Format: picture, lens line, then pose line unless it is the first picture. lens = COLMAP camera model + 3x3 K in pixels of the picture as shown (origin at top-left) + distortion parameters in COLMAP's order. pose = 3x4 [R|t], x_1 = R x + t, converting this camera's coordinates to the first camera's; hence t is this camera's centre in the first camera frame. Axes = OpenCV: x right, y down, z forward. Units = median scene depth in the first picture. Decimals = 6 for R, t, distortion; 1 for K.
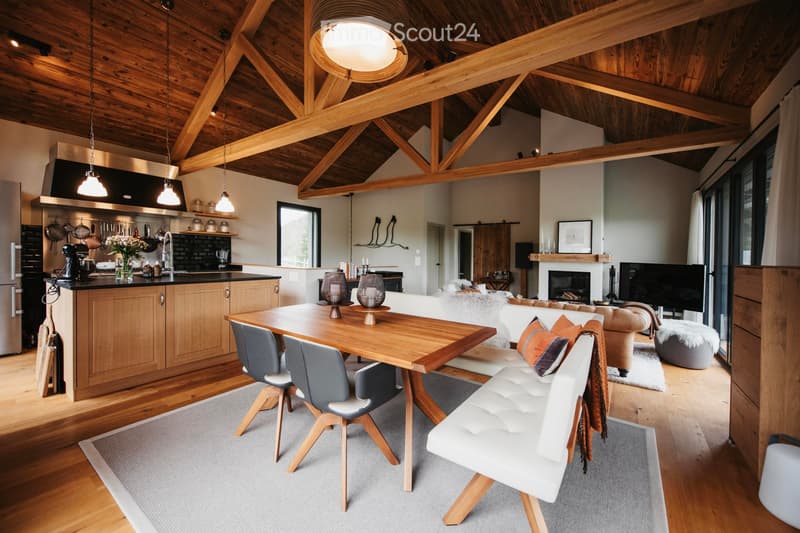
lens RADIAL K [[325.2, 0, 400.0], [0, 325.2, 266.5], [0, 0, 1]] dist [-0.000726, -0.000085]
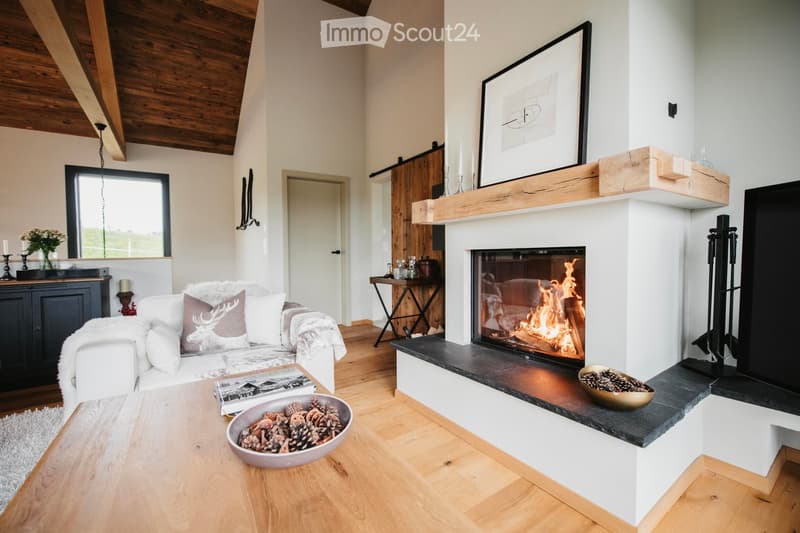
lens RADIAL K [[340.0, 0, 400.0], [0, 340.0, 266.5], [0, 0, 1]] dist [0.000873, 0.000217]
pose [[0.937928, -0.038203, -0.344719, 0.518191], [0.038836, 0.999233, -0.005072, 0.027396], [0.344648, -0.008630, 0.938692, 0.685015]]
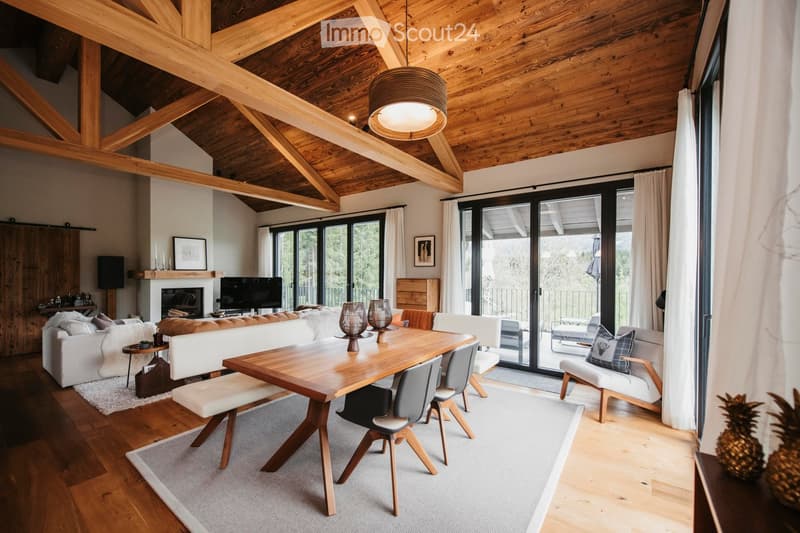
lens RADIAL K [[325.2, 0, 400.0], [0, 325.2, 266.5], [0, 0, 1]] dist [-0.000726, -0.000085]
pose [[-0.002794, 0.003512, 0.999990, -0.465670], [0.035667, 0.999358, -0.003410, -0.023535], [-0.999360, 0.035657, -0.002917, 0.342032]]
